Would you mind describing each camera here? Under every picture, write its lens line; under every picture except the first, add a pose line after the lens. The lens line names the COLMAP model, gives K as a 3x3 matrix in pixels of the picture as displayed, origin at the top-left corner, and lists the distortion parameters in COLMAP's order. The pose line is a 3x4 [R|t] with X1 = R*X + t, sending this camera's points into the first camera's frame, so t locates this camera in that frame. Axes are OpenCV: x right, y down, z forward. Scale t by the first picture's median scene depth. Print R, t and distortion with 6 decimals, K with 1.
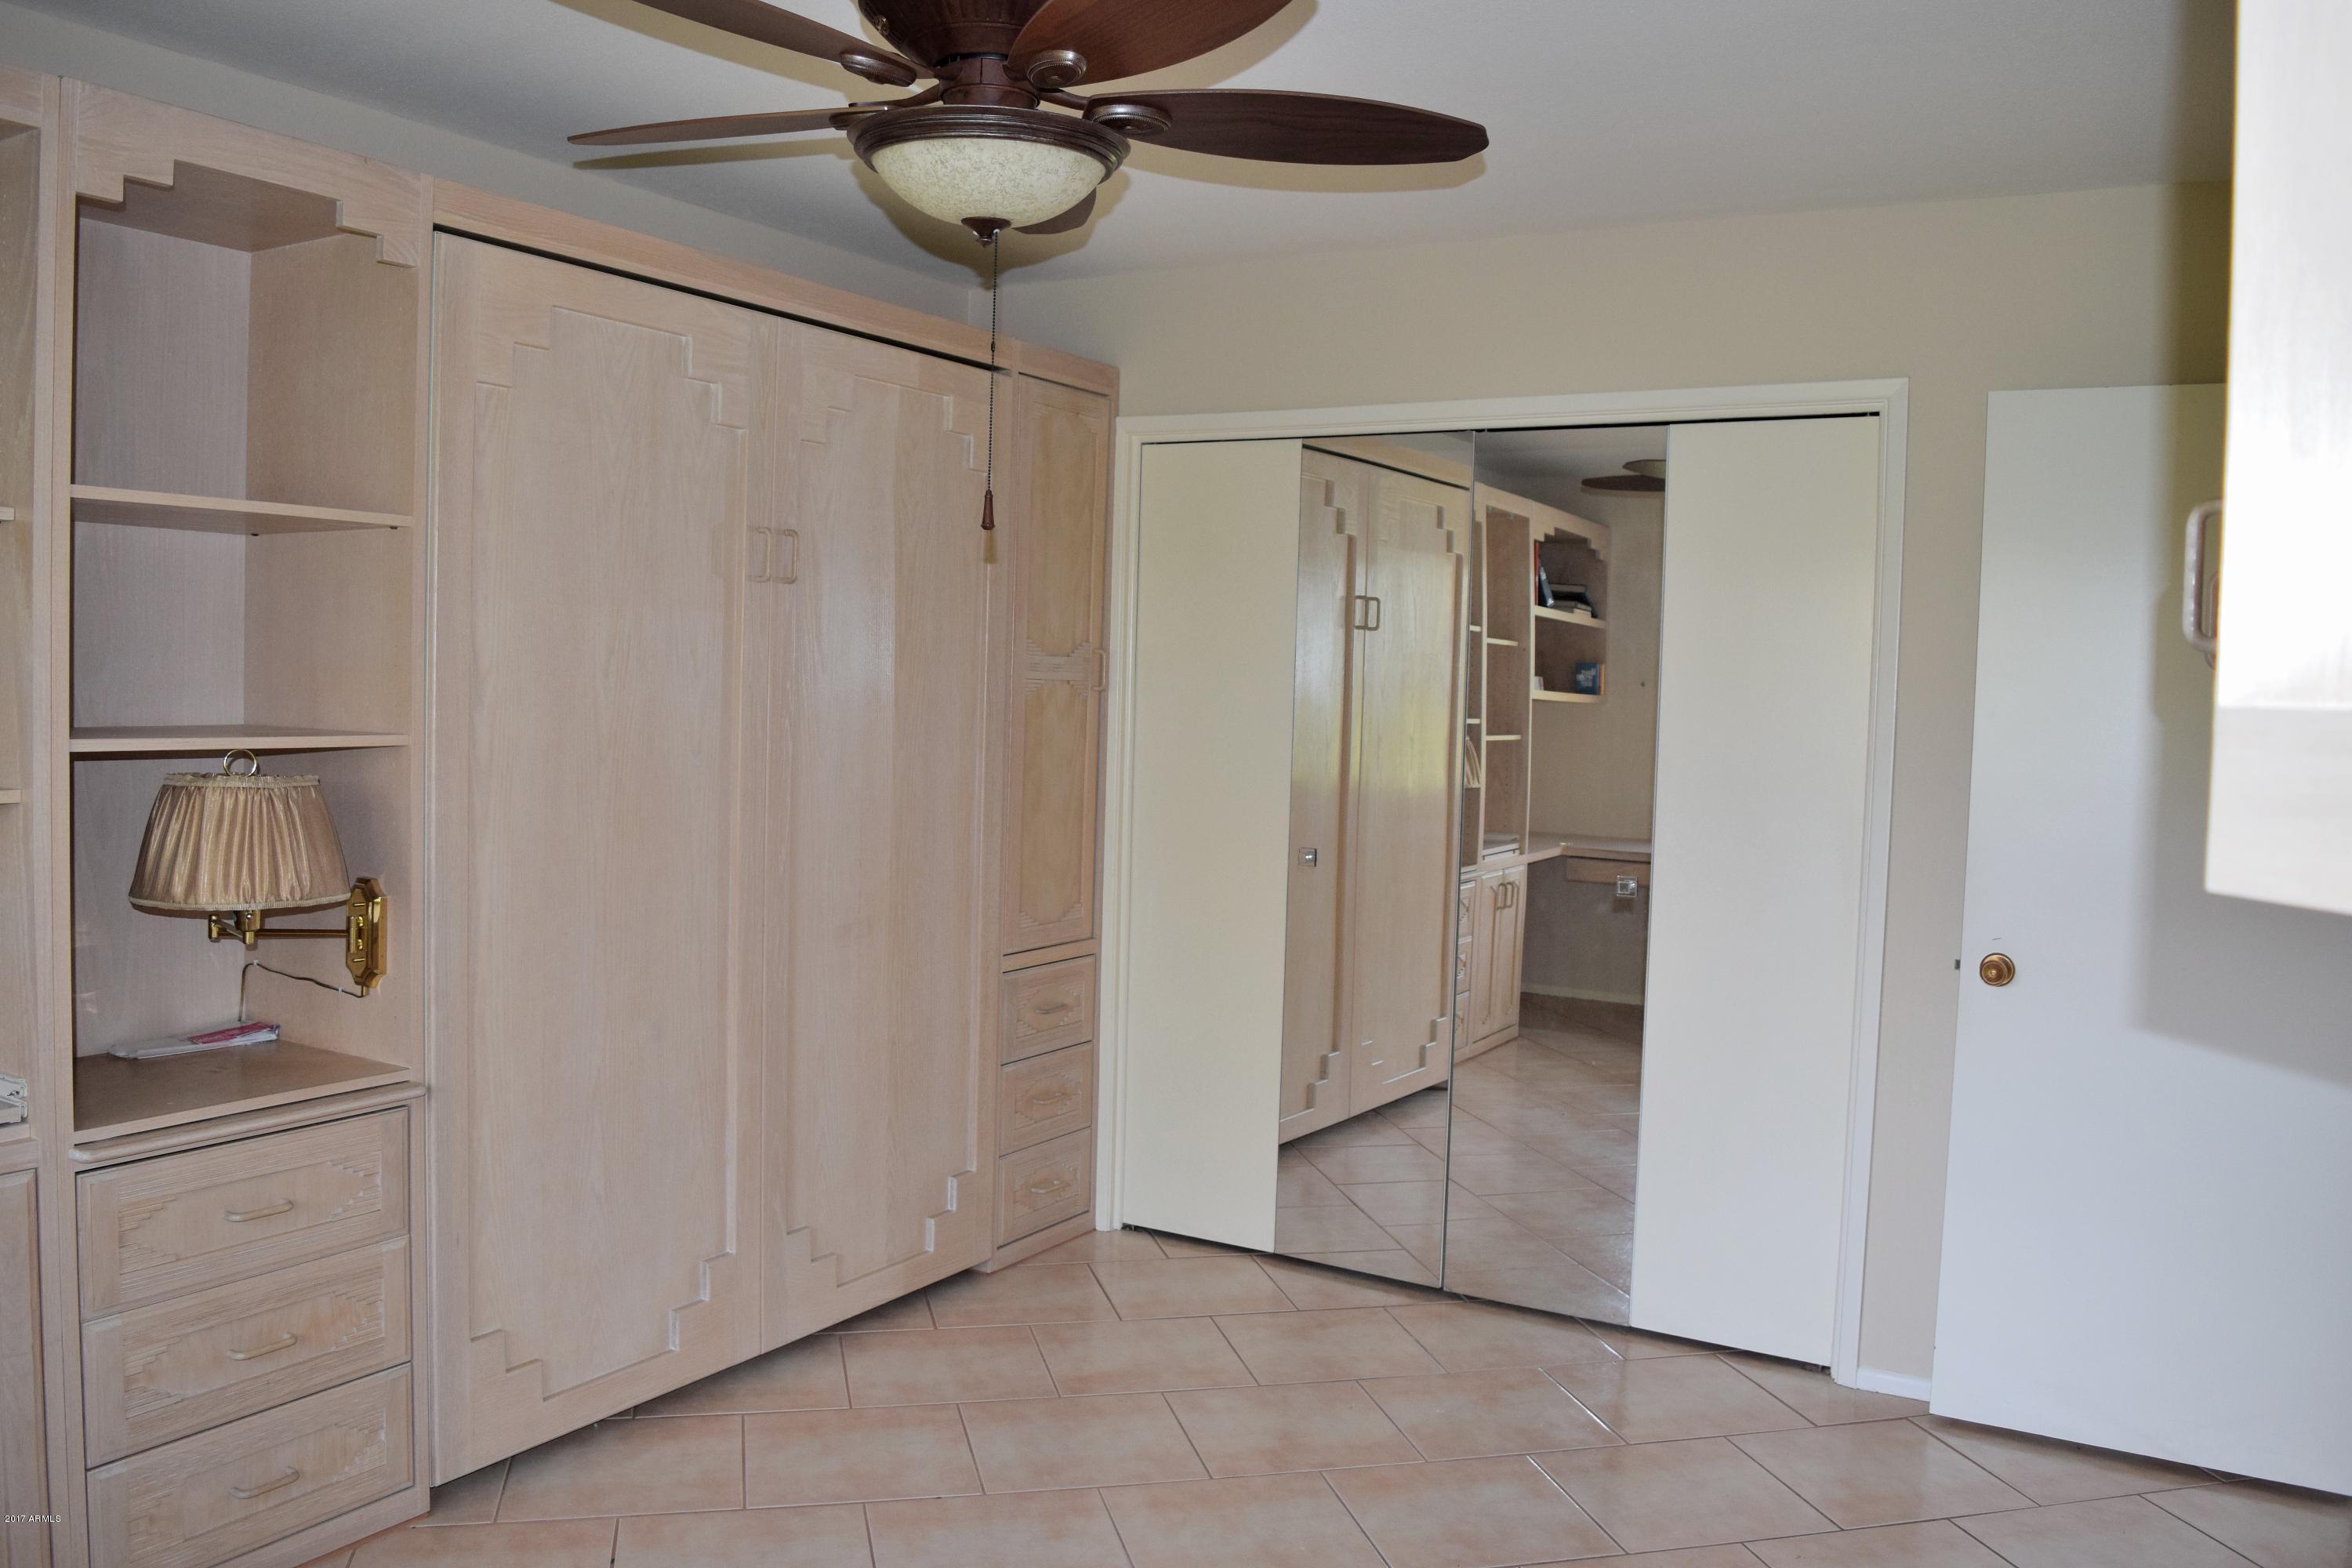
lens RADIAL K [[1842.5, 0, 1170.5], [0, 1842.5, 773.0], [0, 0, 1]] dist [-0.096857, 0.022863]
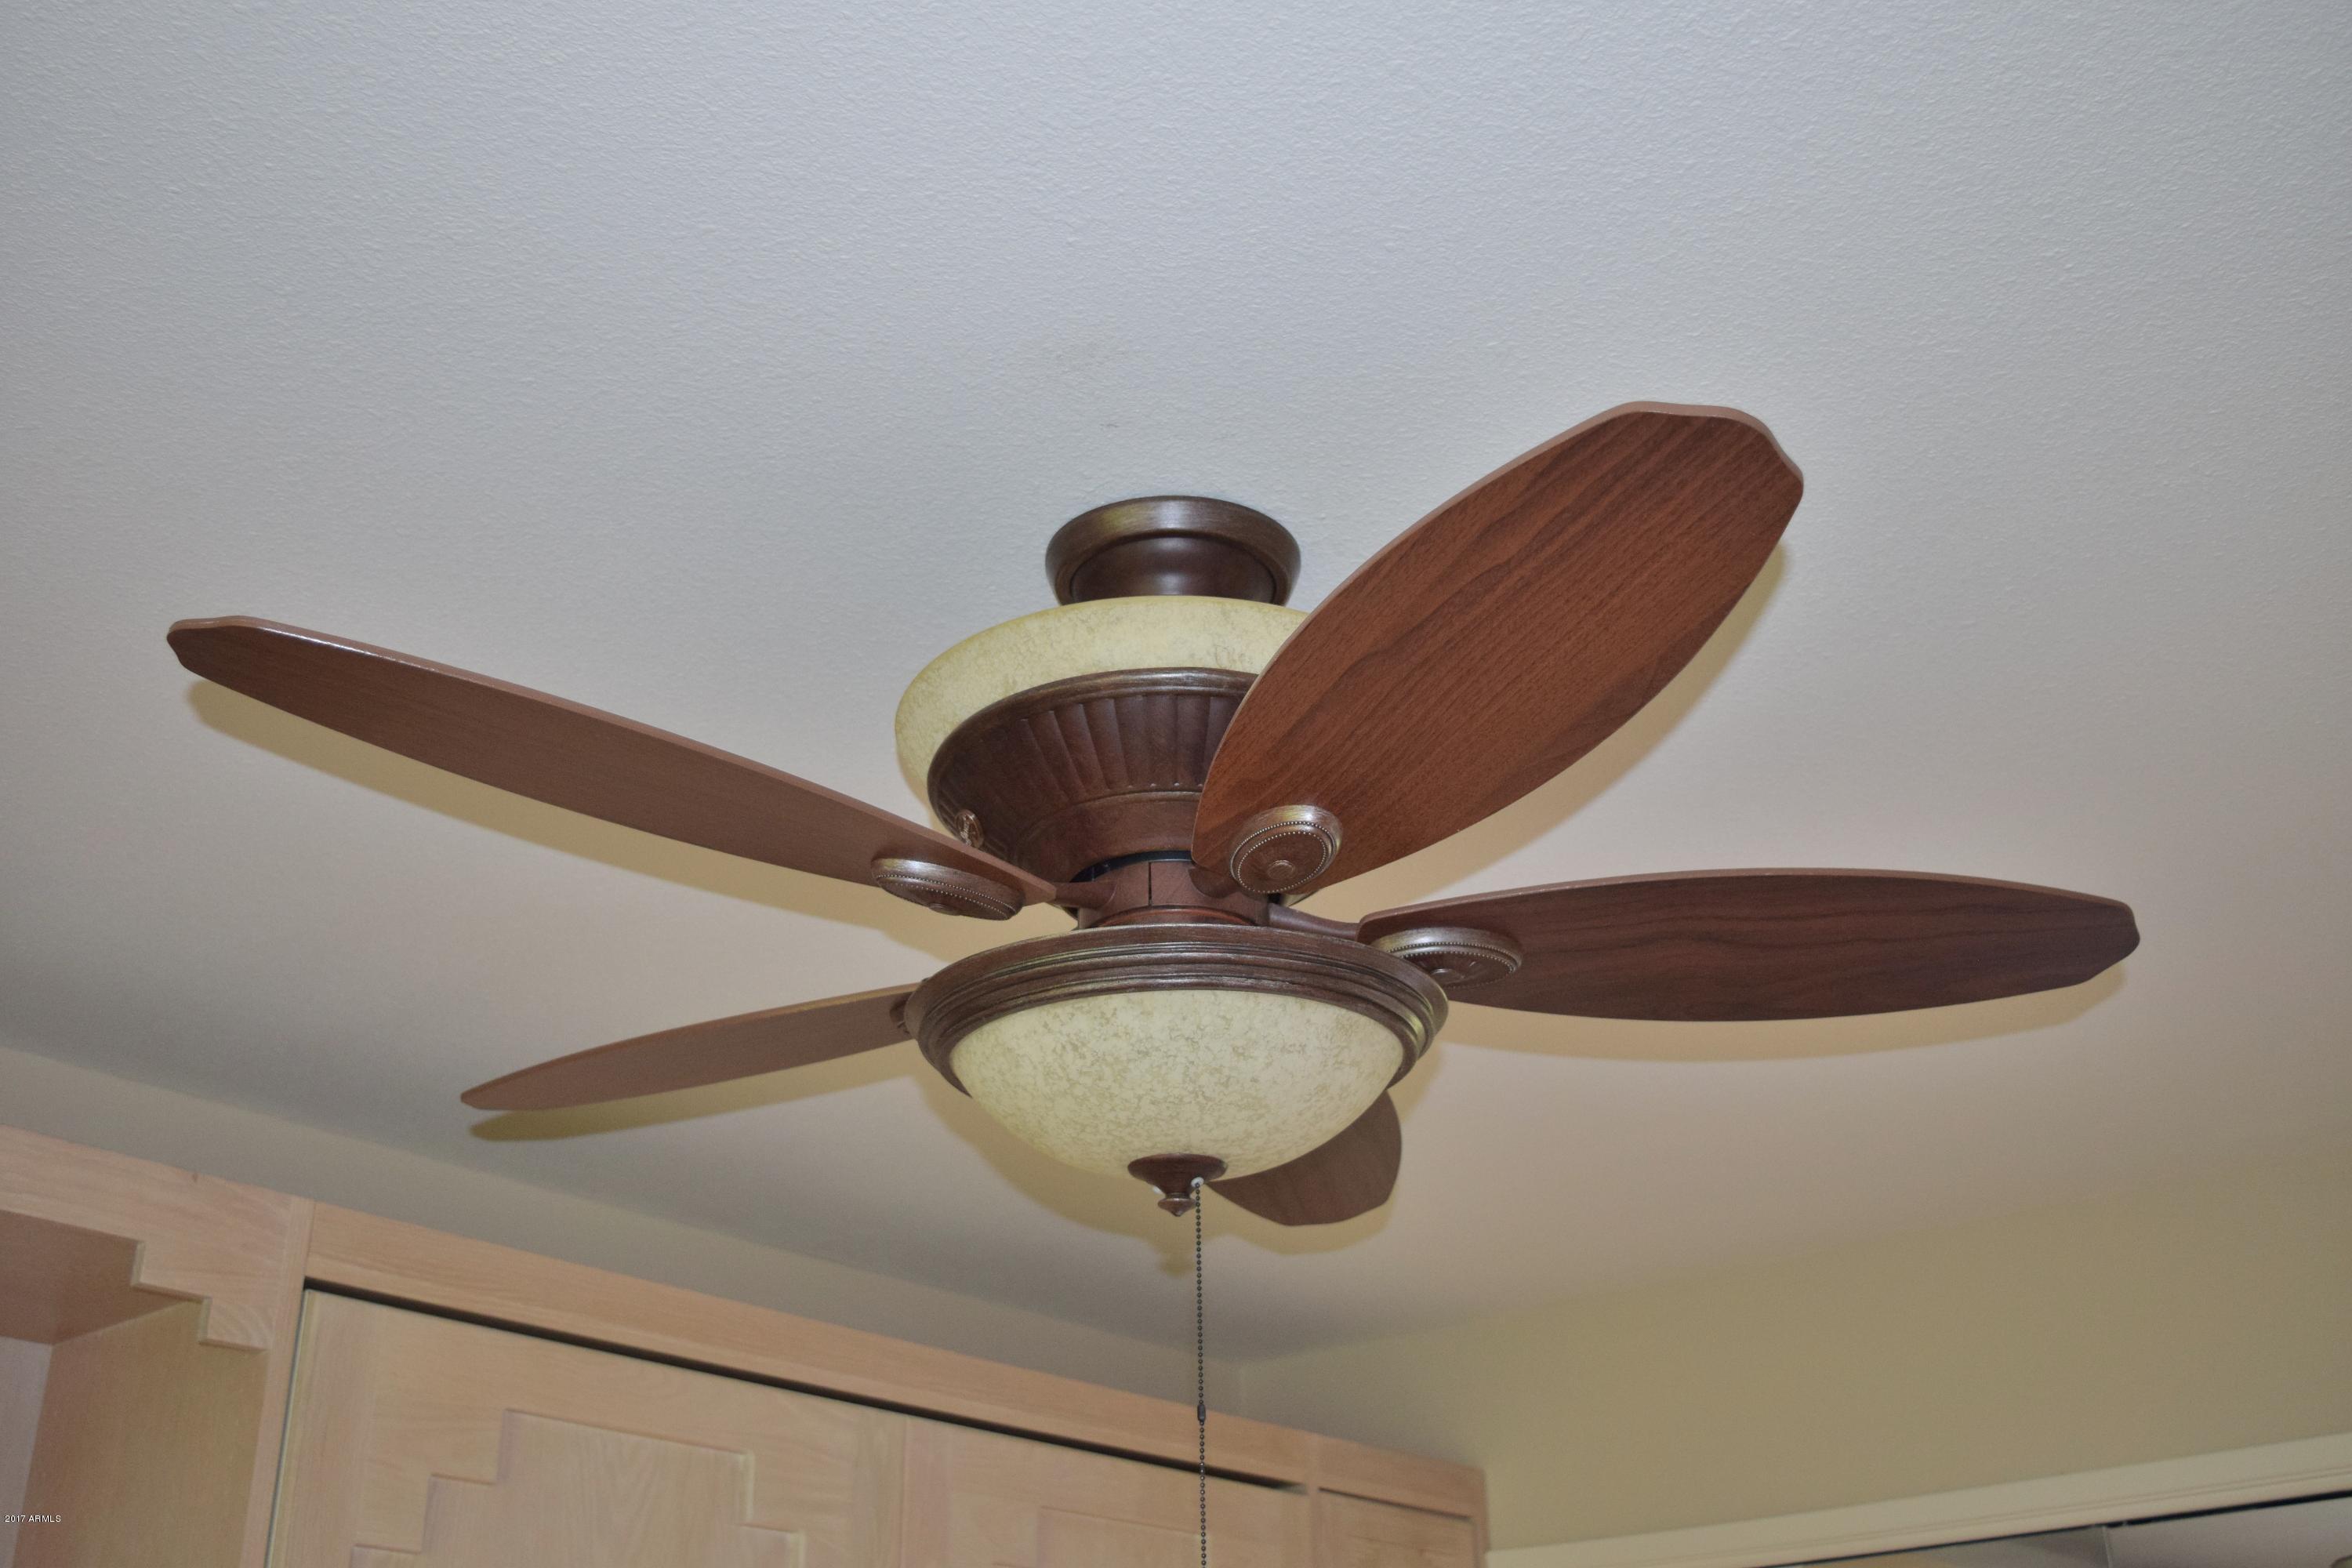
lens RADIAL K [[2334.5, 0, 1176.0], [0, 2334.5, 784.0], [0, 0, 1]] dist [-0.064128, -0.005319]
pose [[0.985262, -0.110238, -0.130794, -0.004390], [0.031116, 0.867382, -0.496669, -0.071047], [0.168201, 0.485279, 0.858029, 0.386123]]
